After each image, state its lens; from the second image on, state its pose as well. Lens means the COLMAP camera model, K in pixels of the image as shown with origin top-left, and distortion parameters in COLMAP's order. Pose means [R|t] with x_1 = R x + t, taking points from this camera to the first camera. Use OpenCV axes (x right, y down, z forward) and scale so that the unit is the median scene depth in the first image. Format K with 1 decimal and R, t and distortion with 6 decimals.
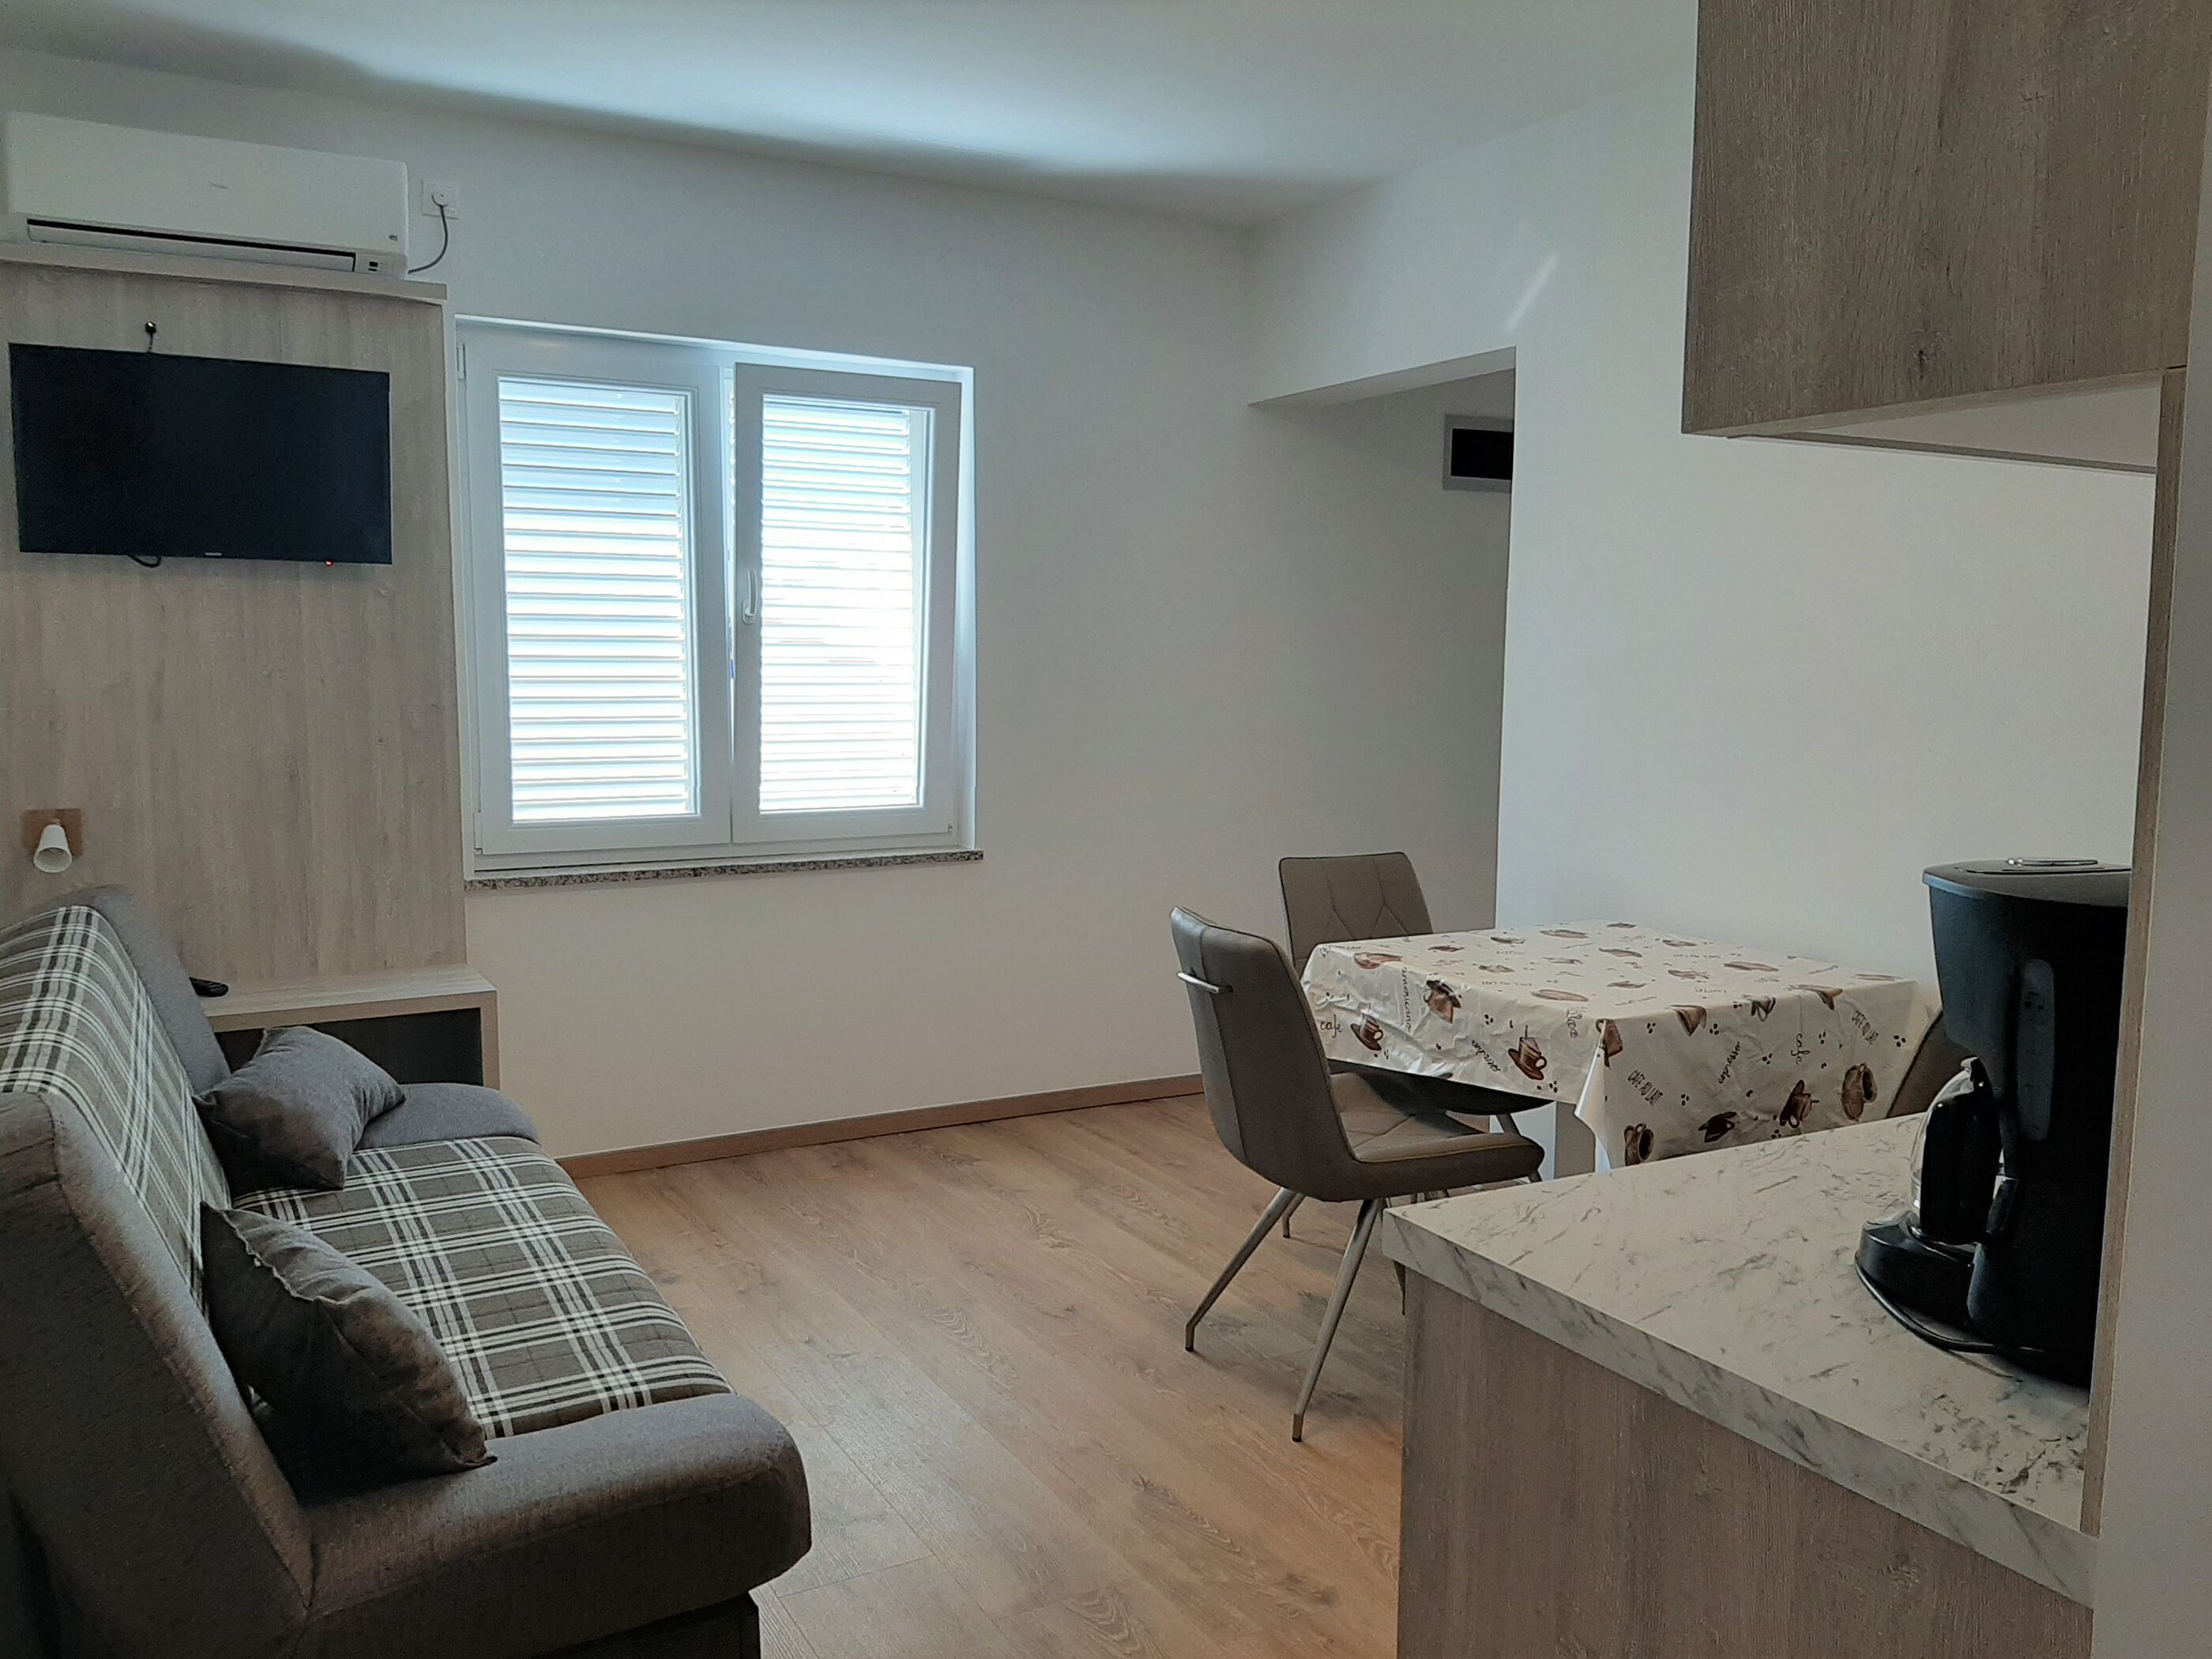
lens RADIAL K [[1728.7, 0, 1115.7], [0, 1728.7, 834.4], [0, 0, 1]] dist [0.076305, -0.000486]
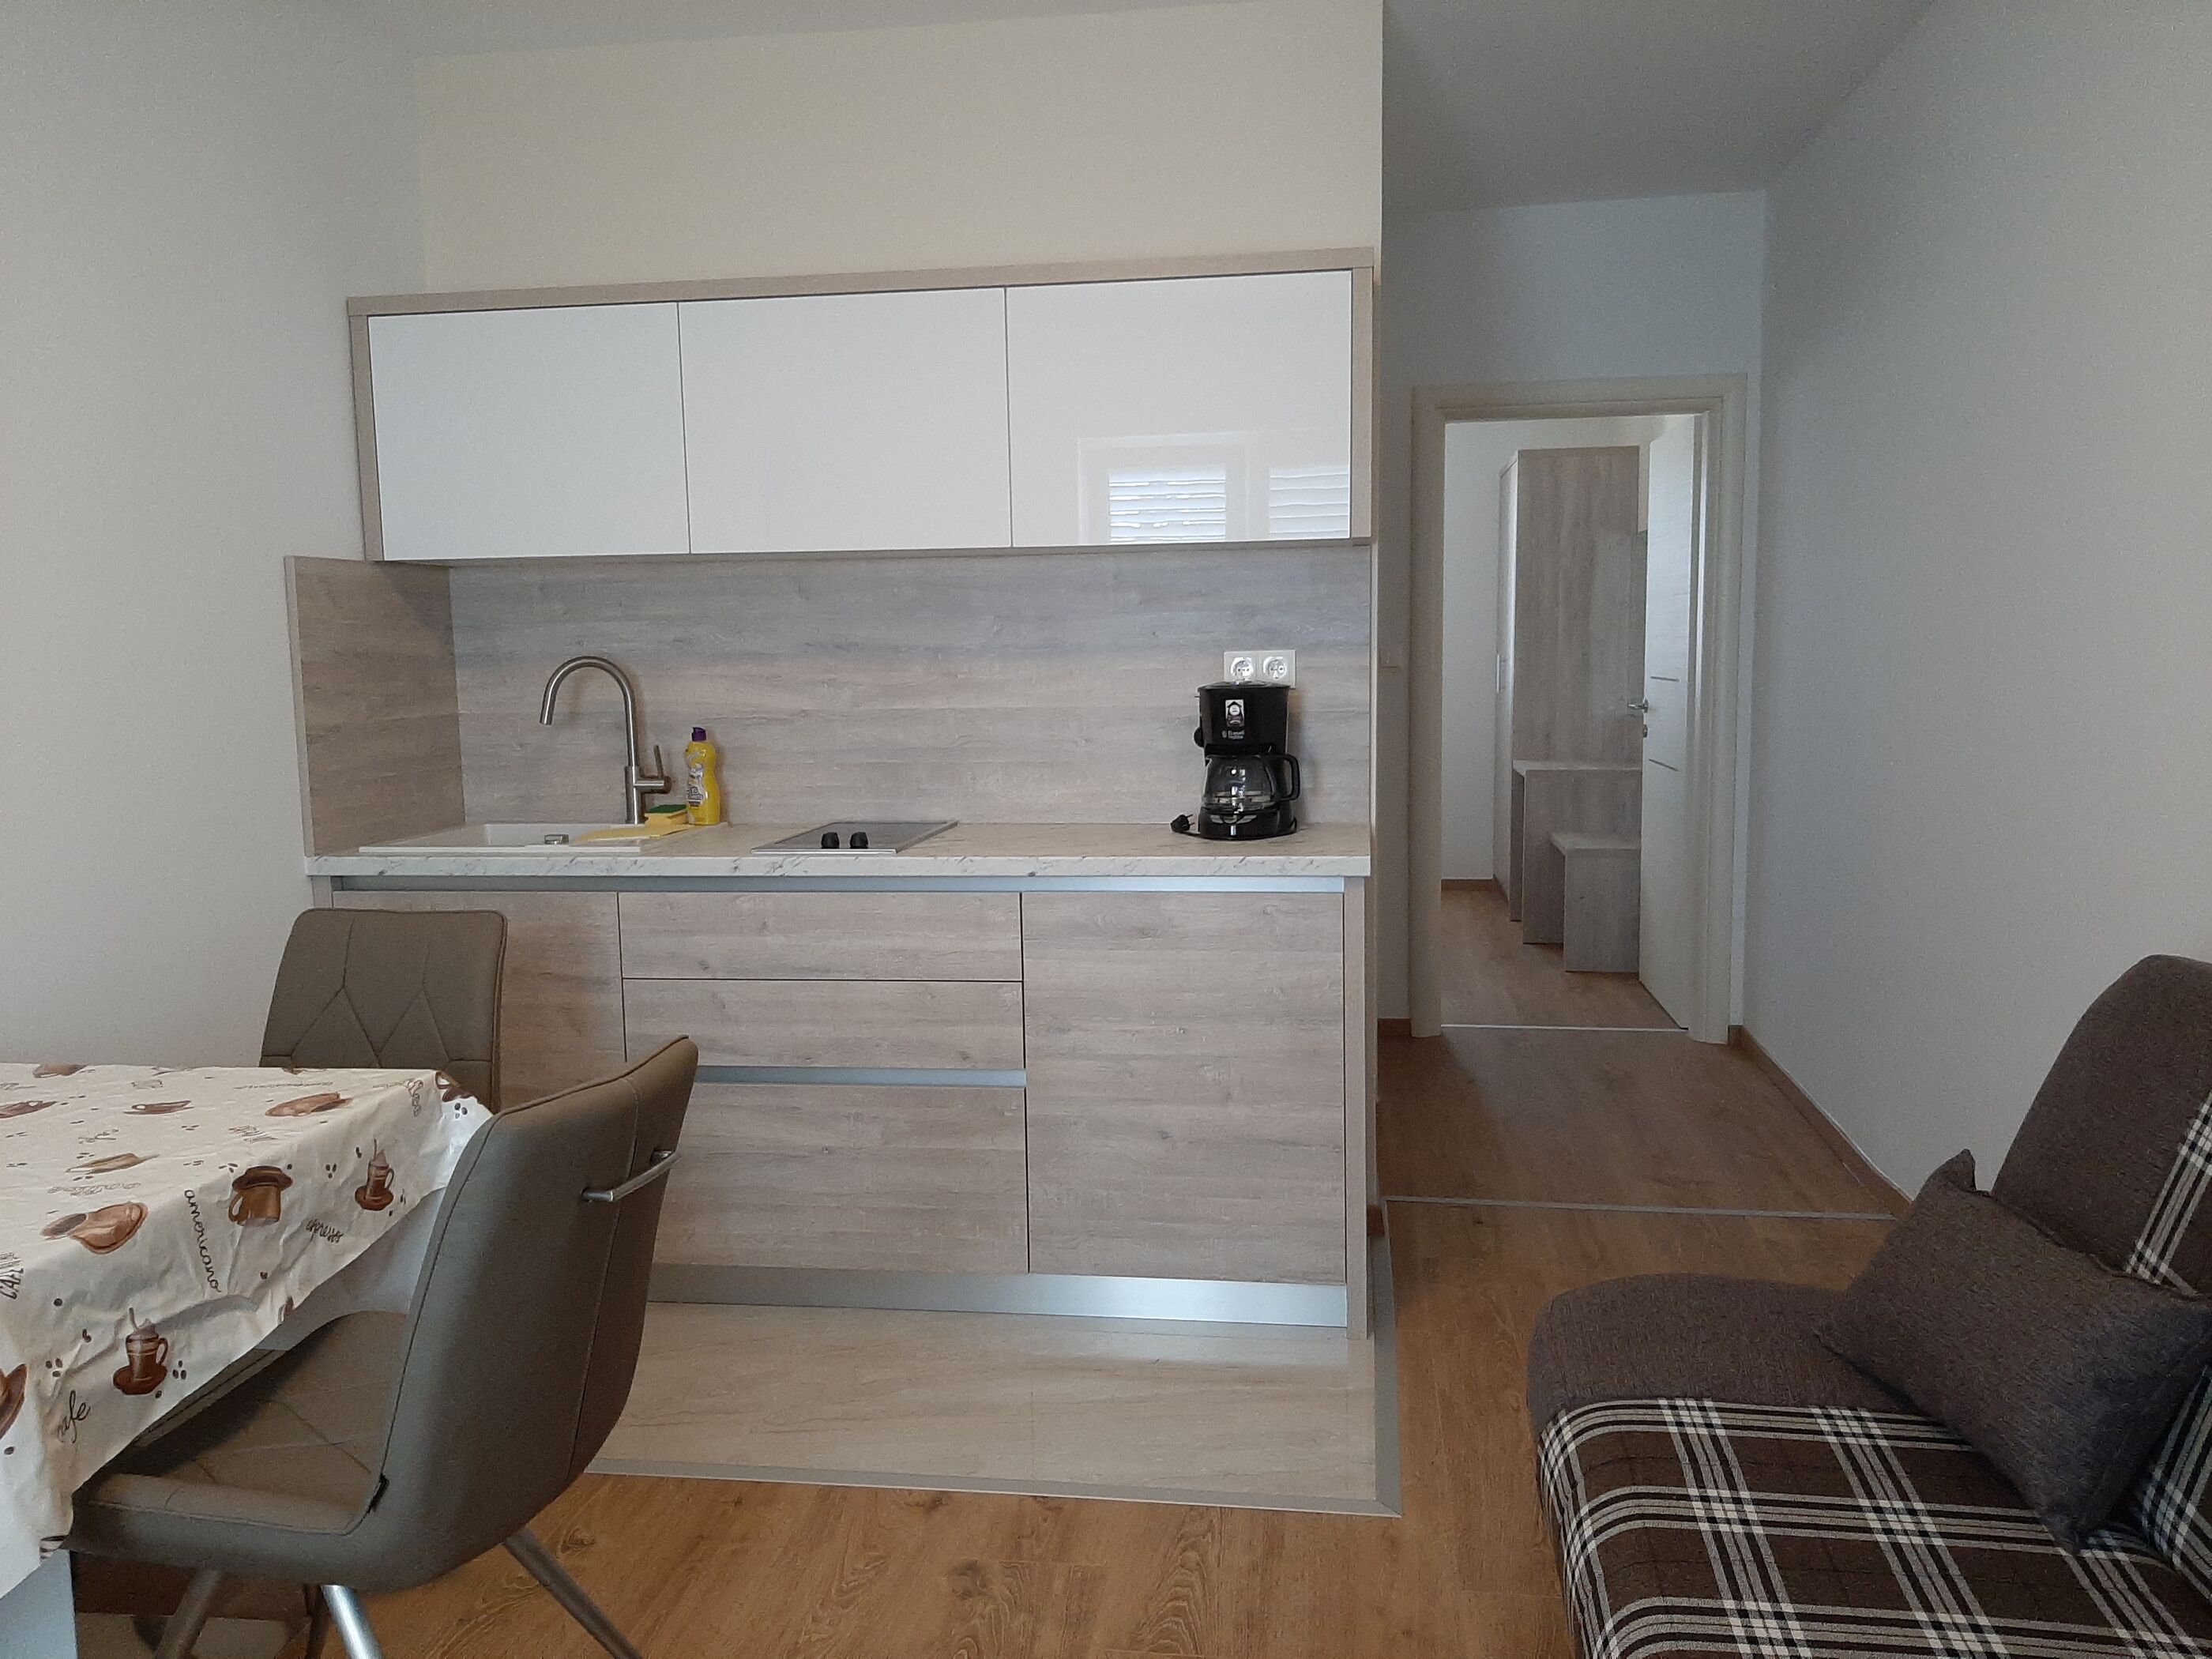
lens RADIAL K [[1728.7, 0, 1115.7], [0, 1728.7, 834.4], [0, 0, 1]] dist [0.076305, -0.000486]
pose [[-0.786114, -0.062995, 0.614863, -0.413222], [0.082953, 0.975040, 0.205953, -0.127709], [-0.612489, 0.212907, -0.761267, 1.269916]]
